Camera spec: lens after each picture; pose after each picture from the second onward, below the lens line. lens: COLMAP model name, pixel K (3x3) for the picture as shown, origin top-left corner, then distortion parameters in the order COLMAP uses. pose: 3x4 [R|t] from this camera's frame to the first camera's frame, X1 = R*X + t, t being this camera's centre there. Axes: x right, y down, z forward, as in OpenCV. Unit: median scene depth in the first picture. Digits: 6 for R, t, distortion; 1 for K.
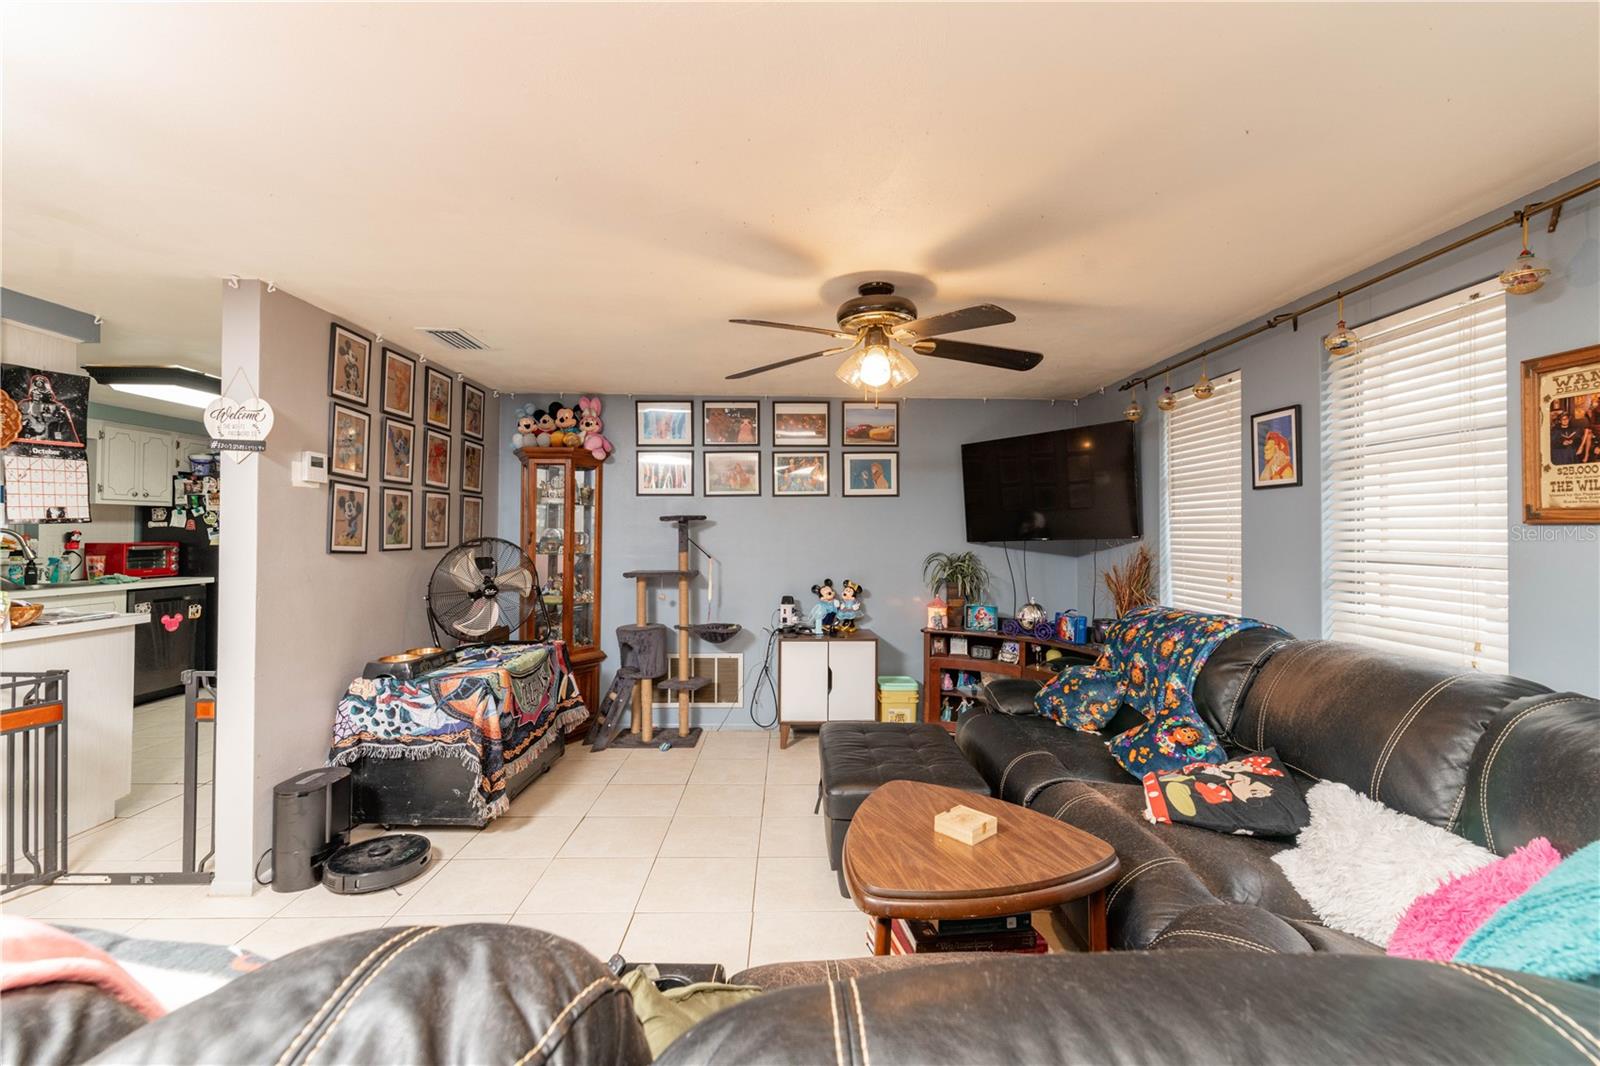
lens RADIAL K [[689.9, 0, 807.3], [0, 689.9, 523.4], [0, 0, 1]] dist [-0.000928, -0.000309]
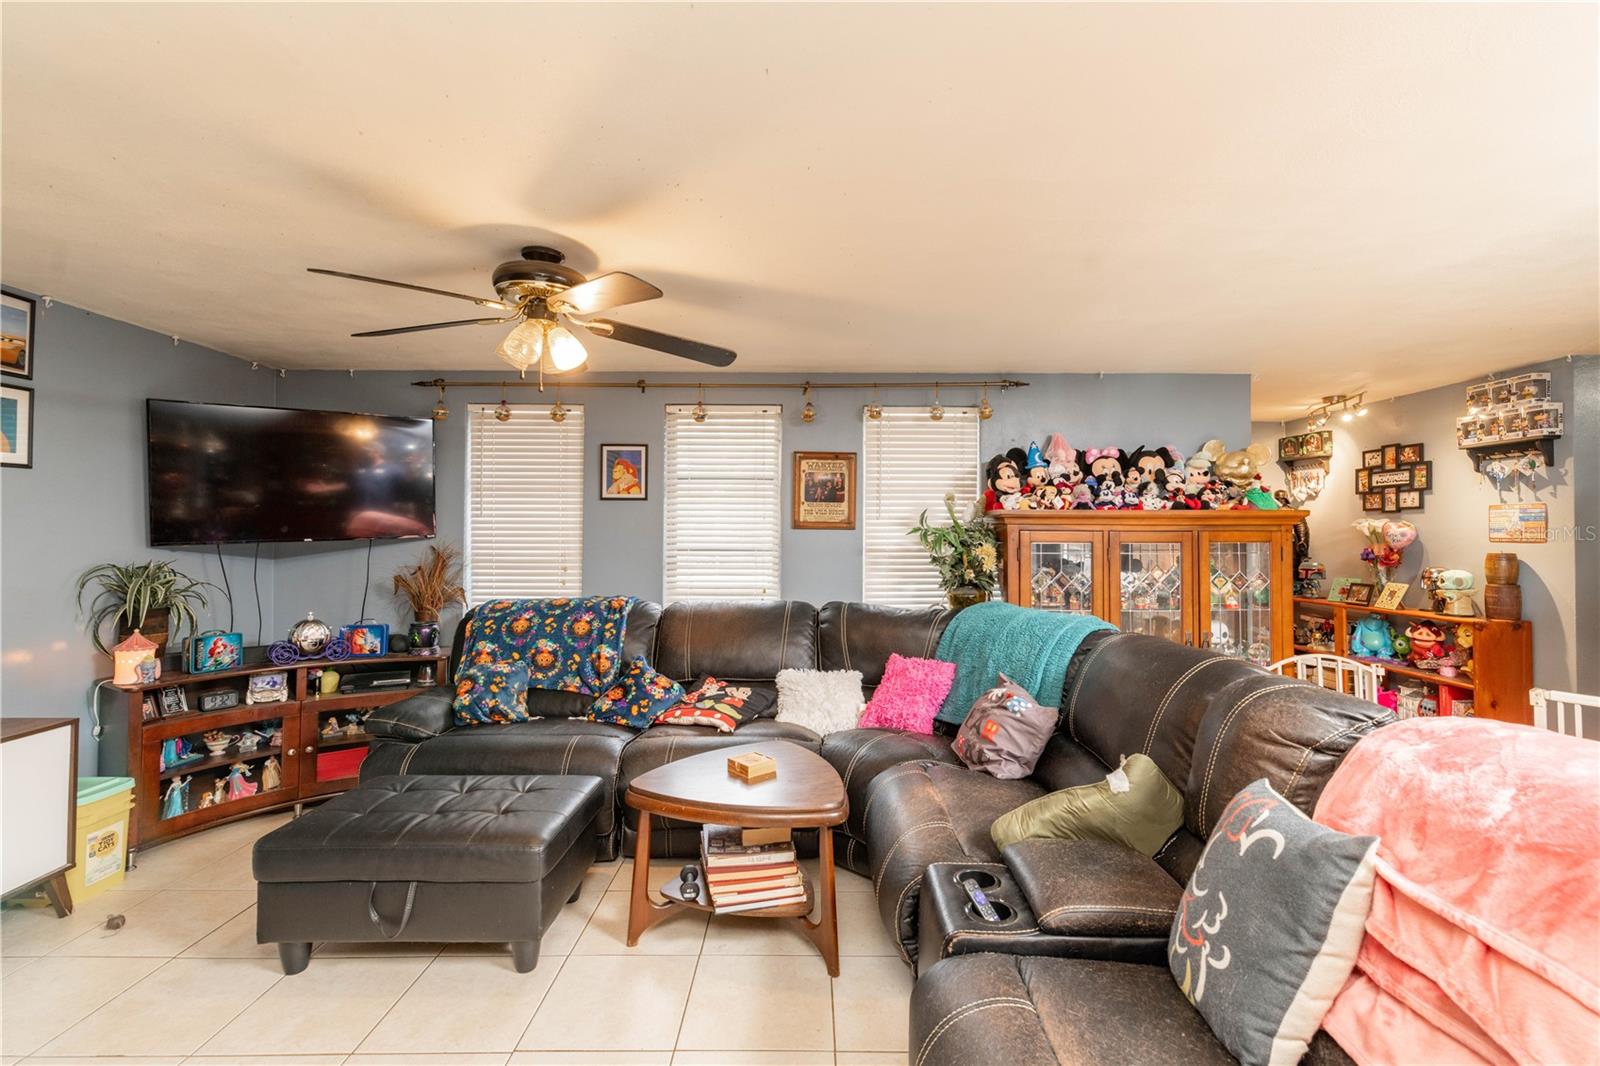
lens RADIAL K [[689.9, 0, 807.3], [0, 689.9, 523.4], [0, 0, 1]] dist [-0.000928, -0.000309]
pose [[0.019635, 0.007506, 0.999779, -0.681613], [-0.015669, 0.999851, -0.007199, -0.000239], [-0.999684, -0.015524, 0.019750, 0.580537]]
